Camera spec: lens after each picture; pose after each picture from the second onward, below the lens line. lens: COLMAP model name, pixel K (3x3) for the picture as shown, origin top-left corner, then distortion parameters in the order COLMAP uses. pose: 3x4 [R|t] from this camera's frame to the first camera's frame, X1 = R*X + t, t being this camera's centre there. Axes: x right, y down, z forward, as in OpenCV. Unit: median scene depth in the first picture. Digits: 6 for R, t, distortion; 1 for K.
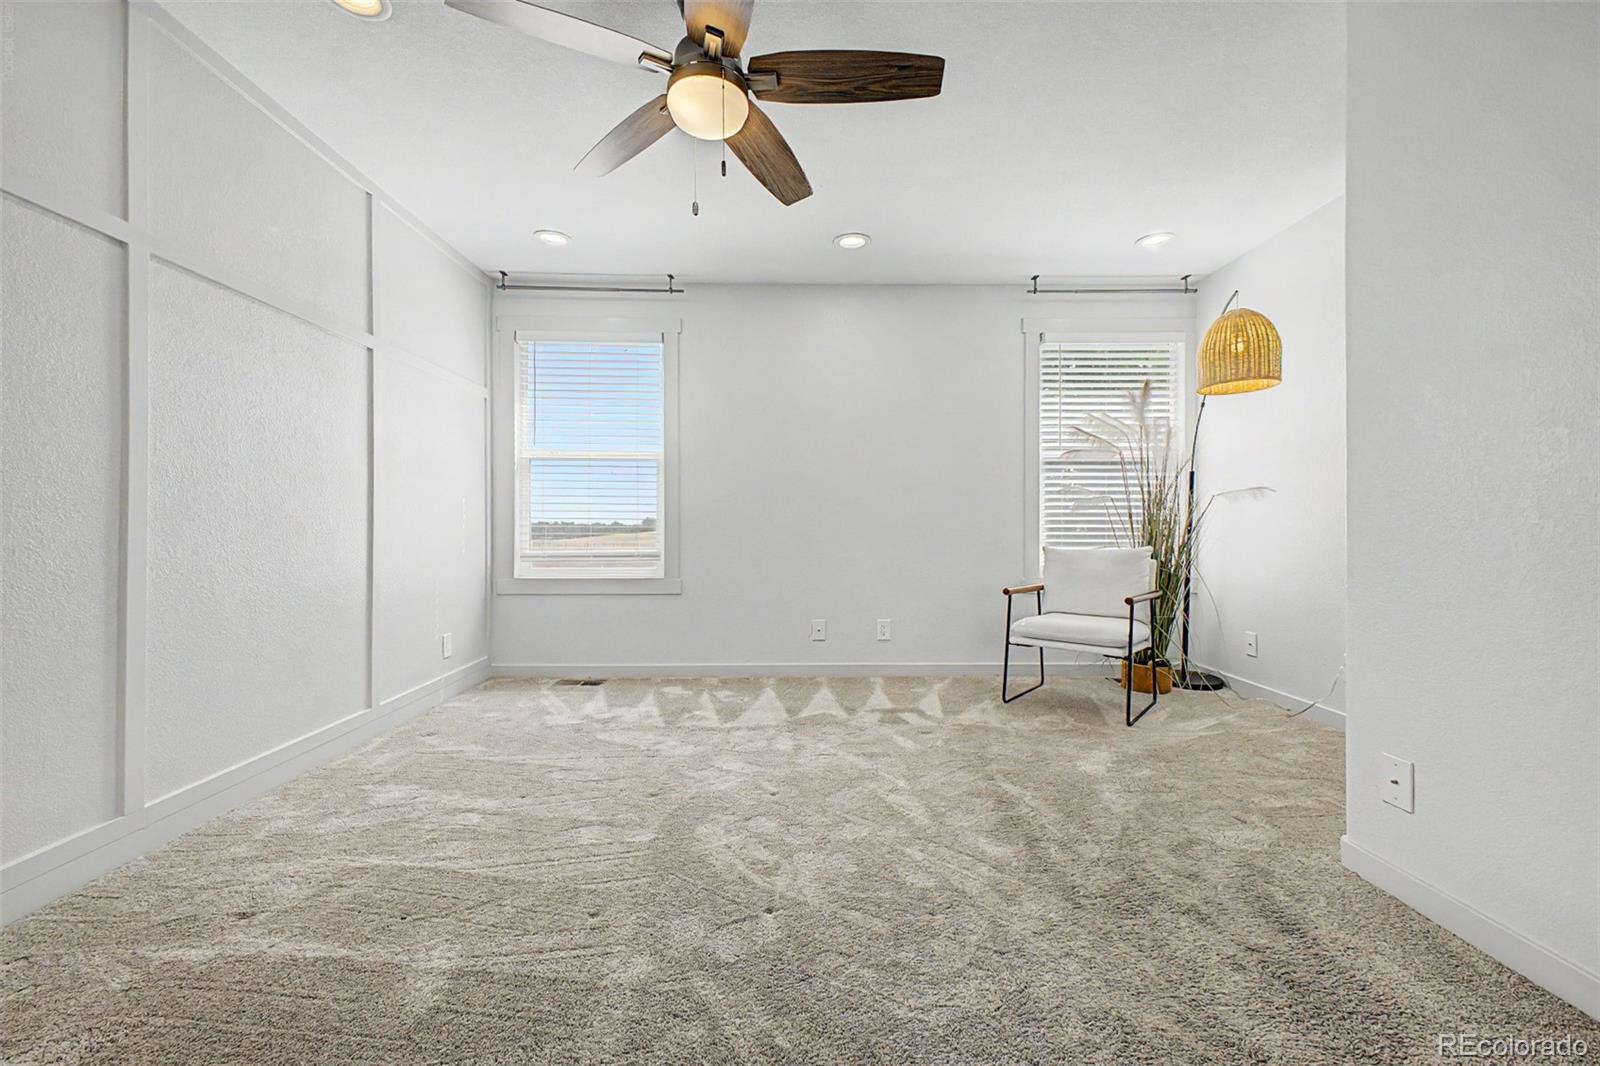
lens RADIAL K [[636.6, 0, 808.9], [0, 636.6, 528.2], [0, 0, 1]] dist [-0.002276, -0.000204]
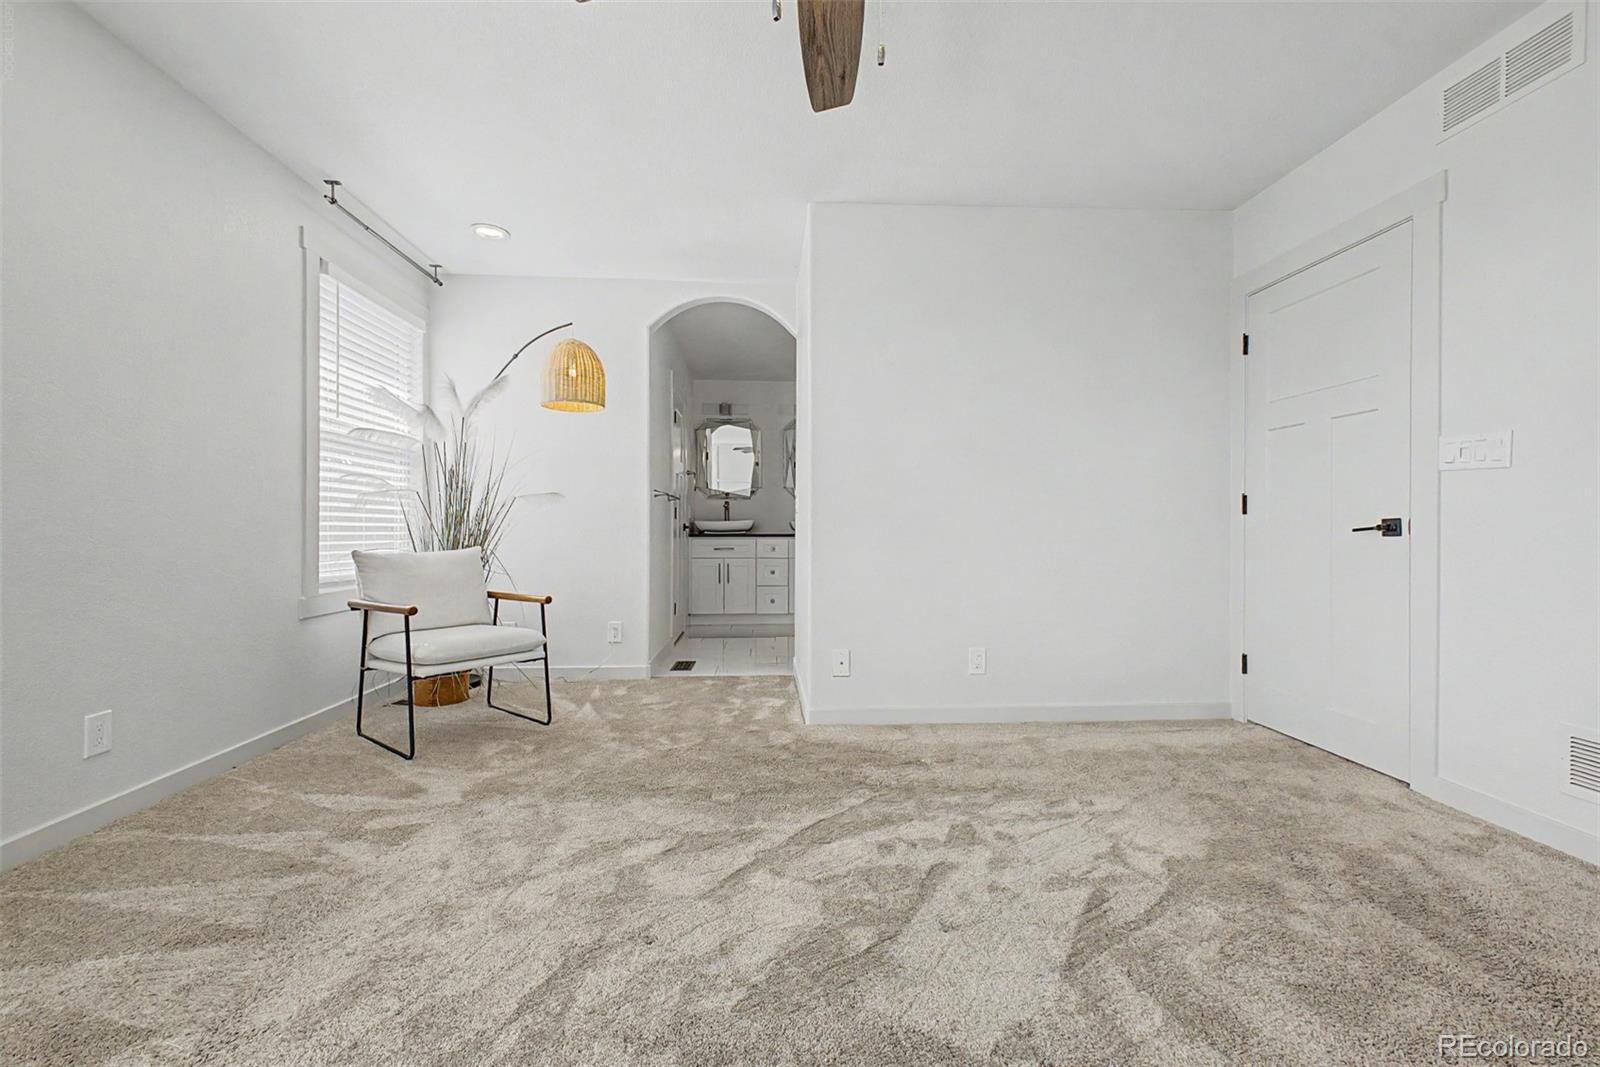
lens RADIAL K [[636.6, 0, 807.5], [0, 636.6, 532.7], [0, 0, 1]] dist [-0.002276, -0.000204]
pose [[-0.022576, -0.007392, 0.999718, -0.507903], [-0.000393, 0.999973, 0.007385, 0.001424], [-0.999745, -0.000226, -0.022579, 0.622269]]
